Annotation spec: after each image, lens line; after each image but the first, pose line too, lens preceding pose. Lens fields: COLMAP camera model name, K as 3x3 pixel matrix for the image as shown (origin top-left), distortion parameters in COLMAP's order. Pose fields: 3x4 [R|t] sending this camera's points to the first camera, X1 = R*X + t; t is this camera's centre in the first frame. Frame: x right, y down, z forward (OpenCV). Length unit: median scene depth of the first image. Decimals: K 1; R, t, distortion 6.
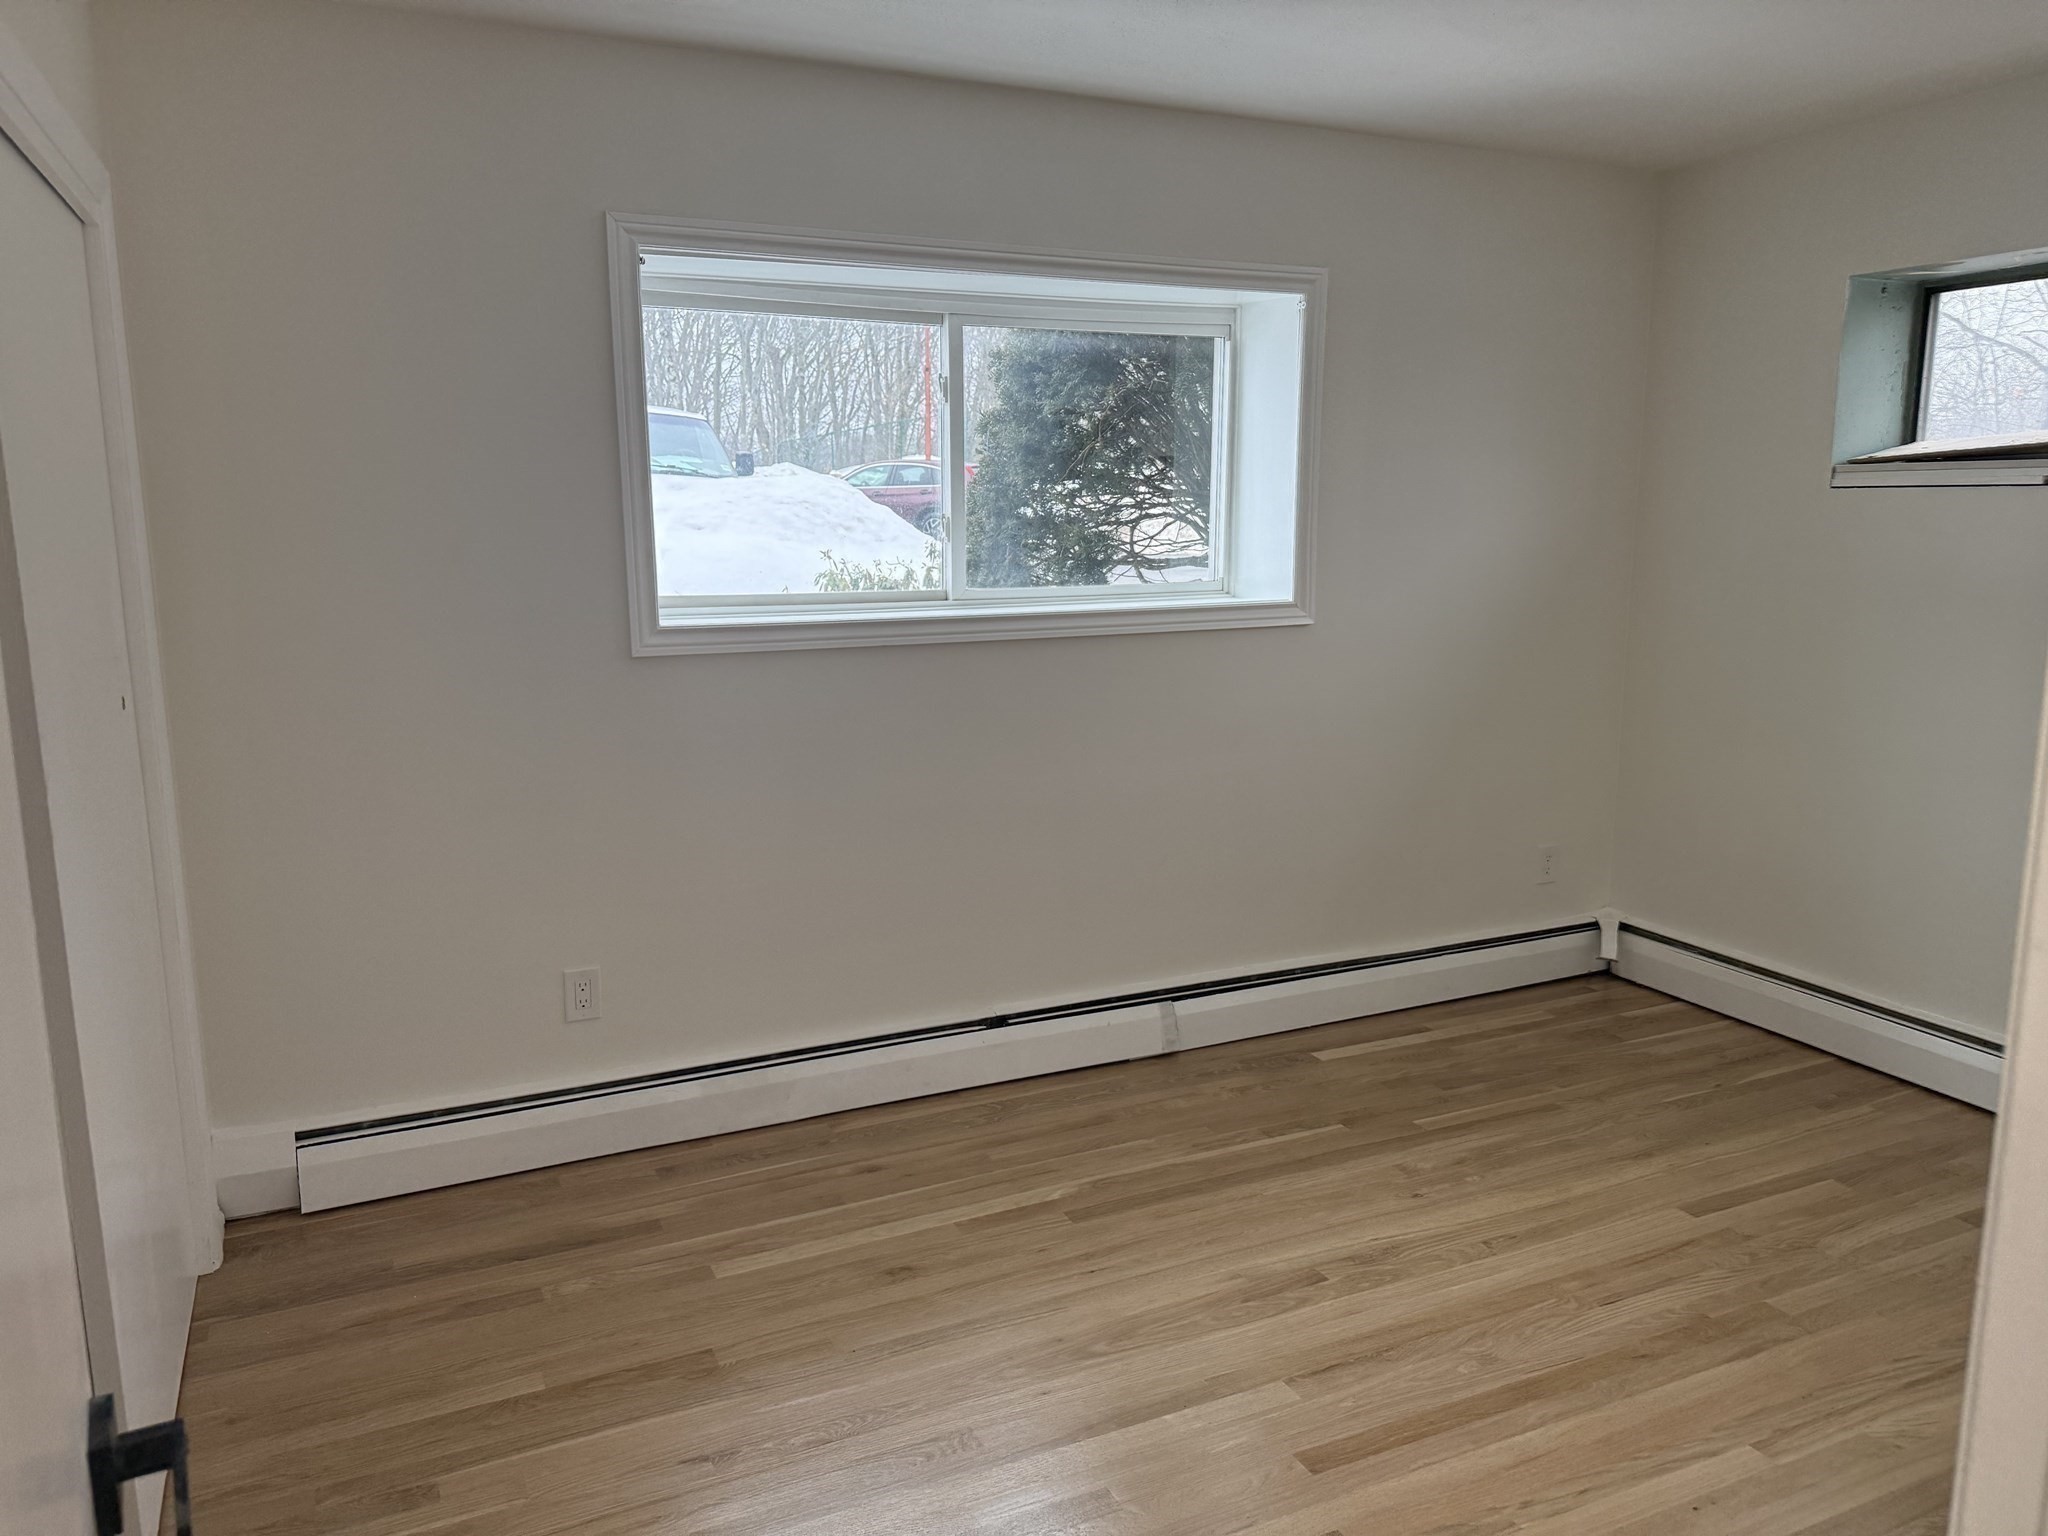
lens RADIAL K [[1487.7, 0, 1029.7], [0, 1487.7, 751.2], [0, 0, 1]] dist [0.022912, -0.041843]
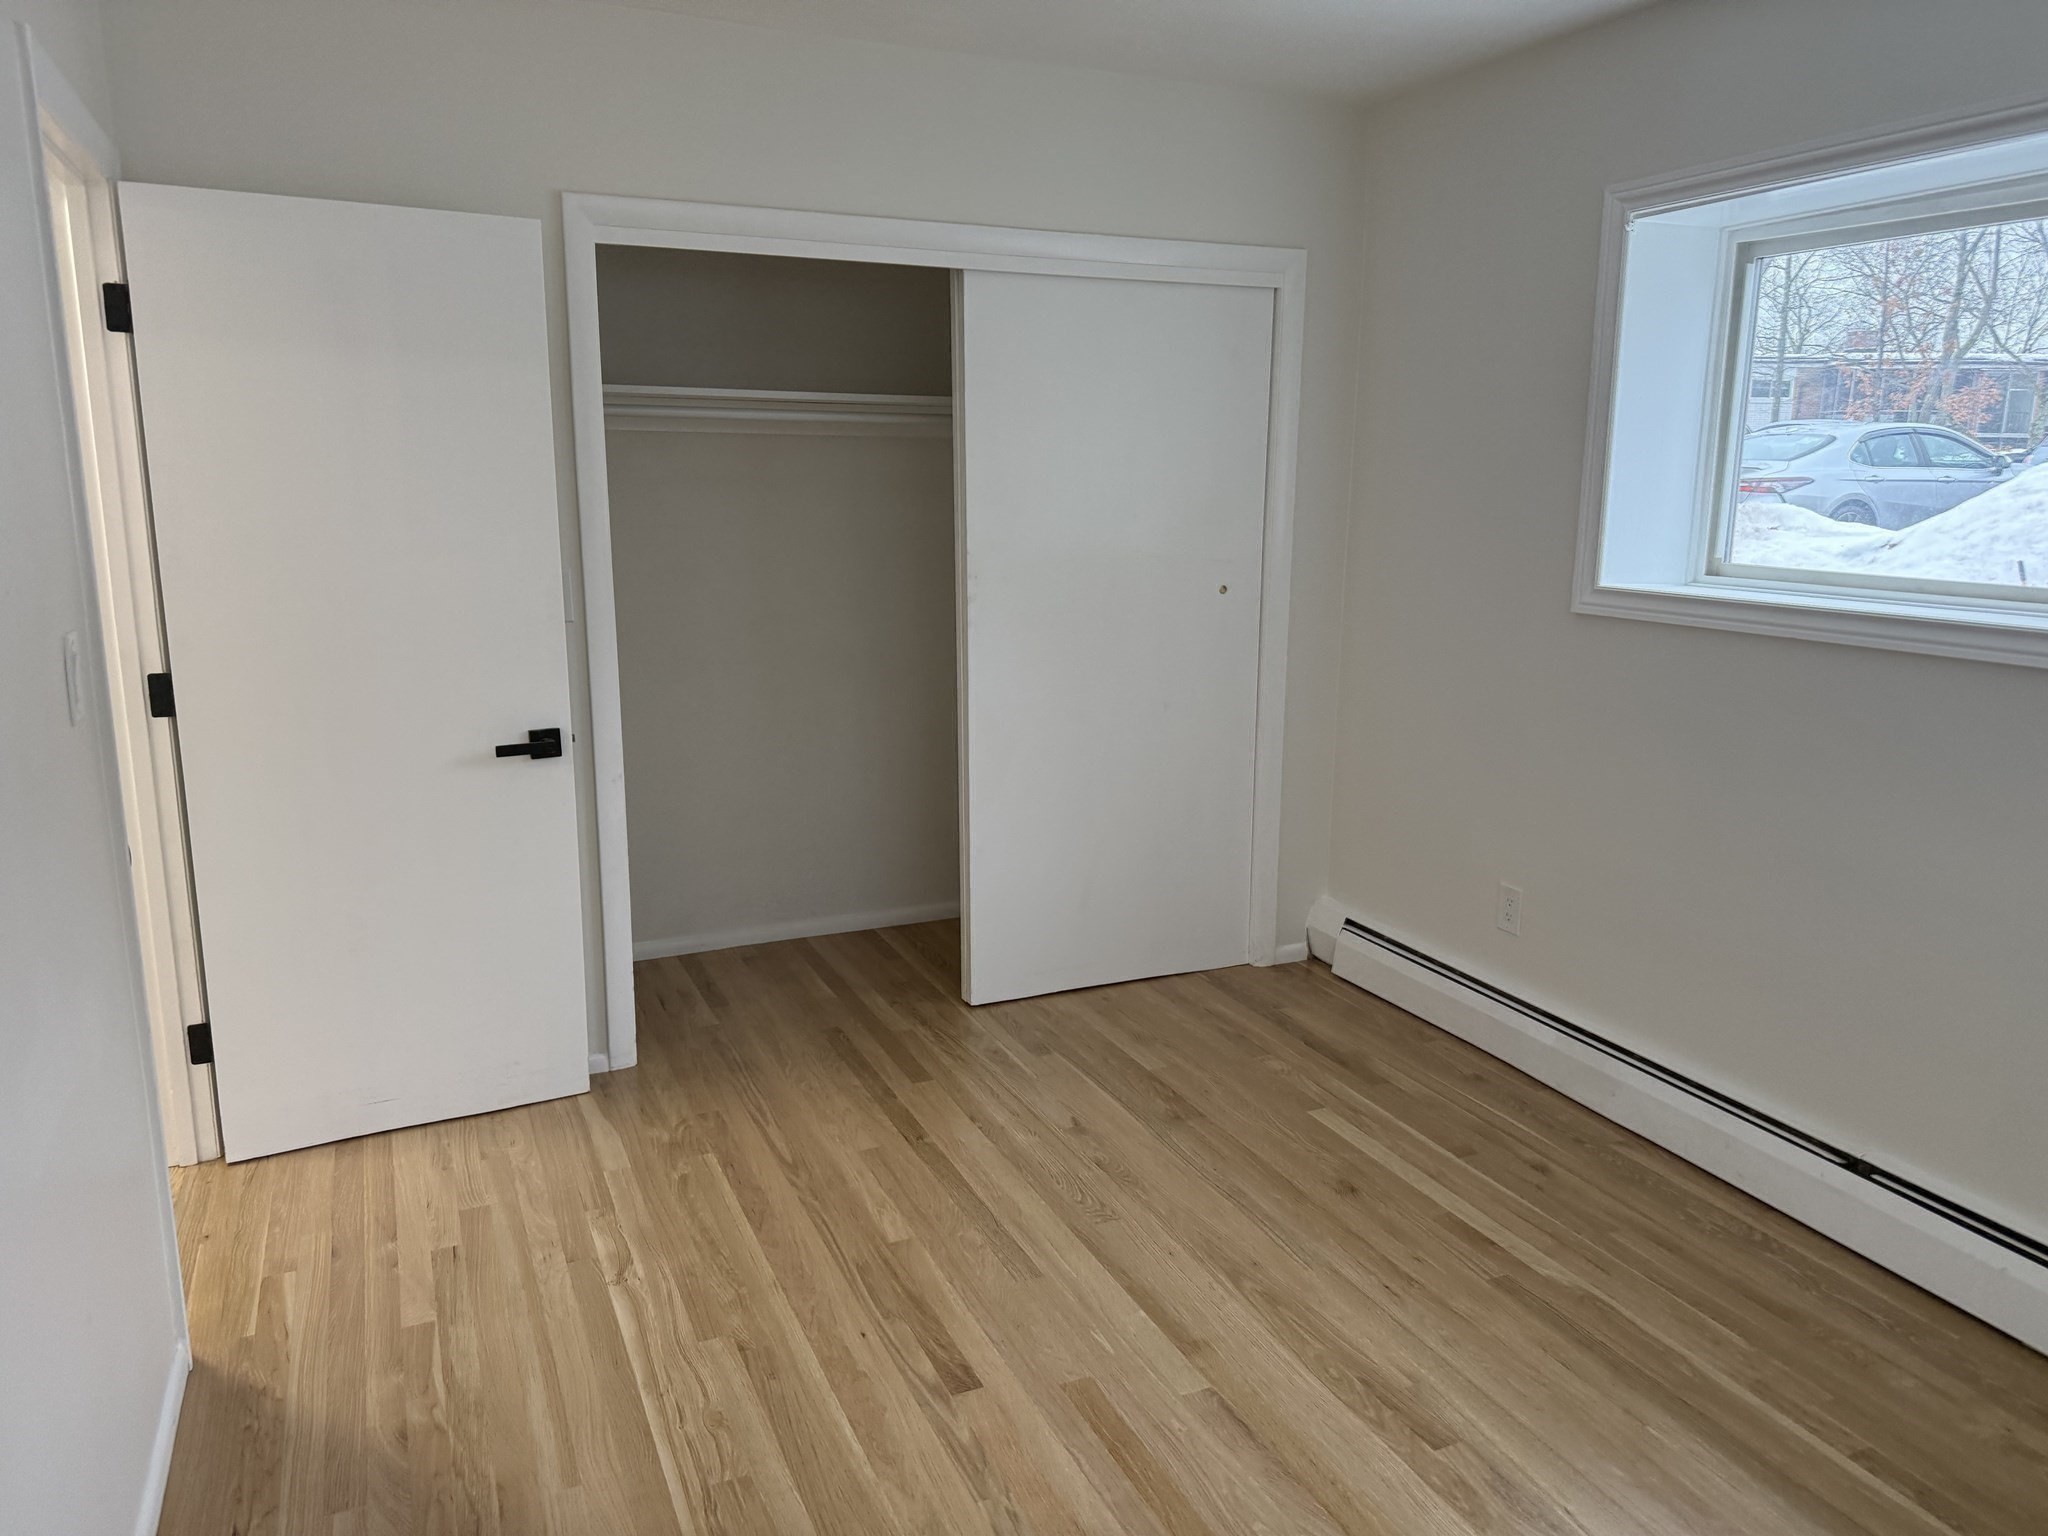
lens RADIAL K [[1487.7, 0, 1030.0], [0, 1487.7, 773.2], [0, 0, 1]] dist [0.022912, -0.041843]
pose [[-0.039968, 0.200075, -0.978965, 0.814513], [-0.191066, 0.960139, 0.204028, -0.096632], [0.980763, 0.195201, -0.000147, 0.650744]]
